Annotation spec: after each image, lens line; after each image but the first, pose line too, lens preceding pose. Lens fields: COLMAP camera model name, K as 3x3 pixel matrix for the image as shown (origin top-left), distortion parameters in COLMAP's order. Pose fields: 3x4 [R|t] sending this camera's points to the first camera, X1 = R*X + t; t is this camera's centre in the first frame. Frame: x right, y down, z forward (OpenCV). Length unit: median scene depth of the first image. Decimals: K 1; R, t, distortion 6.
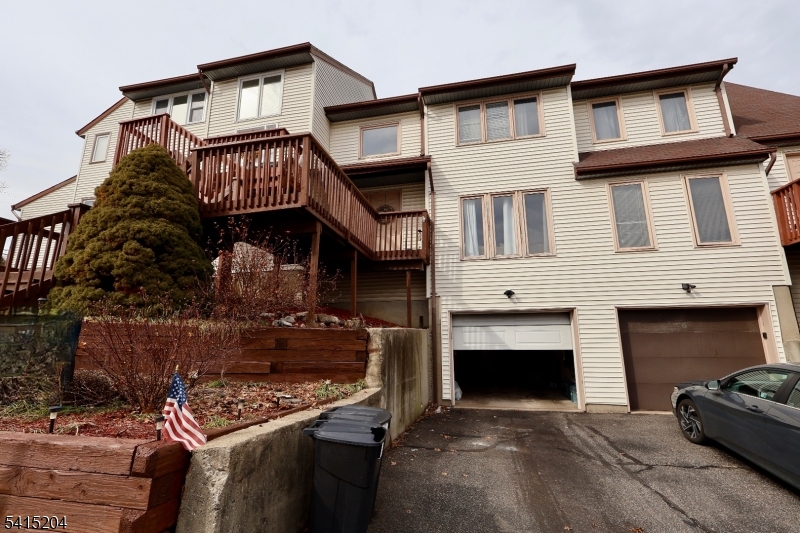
lens RADIAL K [[371.5, 0, 400.0], [0, 371.5, 266.5], [0, 0, 1]] dist [0.001372, 0.000147]
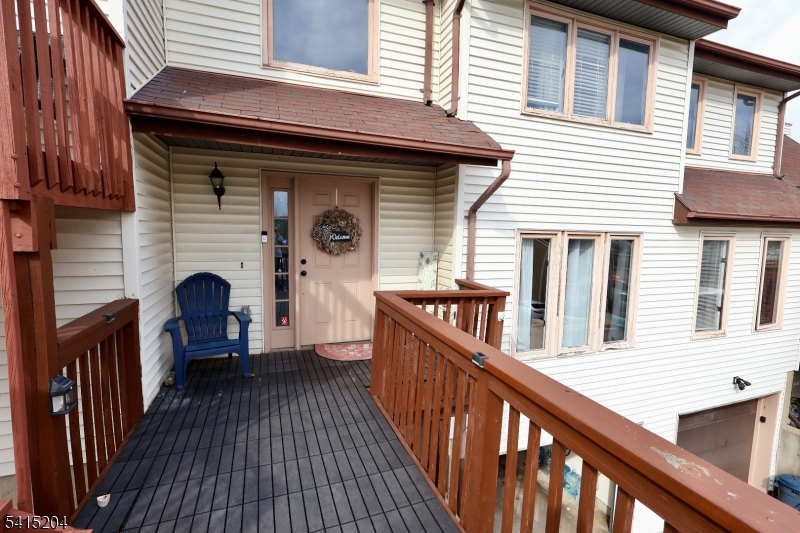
lens RADIAL K [[371.5, 0, 400.0], [0, 371.5, 266.5], [0, 0, 1]] dist [0.001372, 0.000147]
pose [[0.838469, -0.040868, 0.543414, -0.248963], [-0.135266, 0.950369, 0.280183, -0.270219], [-0.527894, -0.308430, 0.791327, 0.706358]]
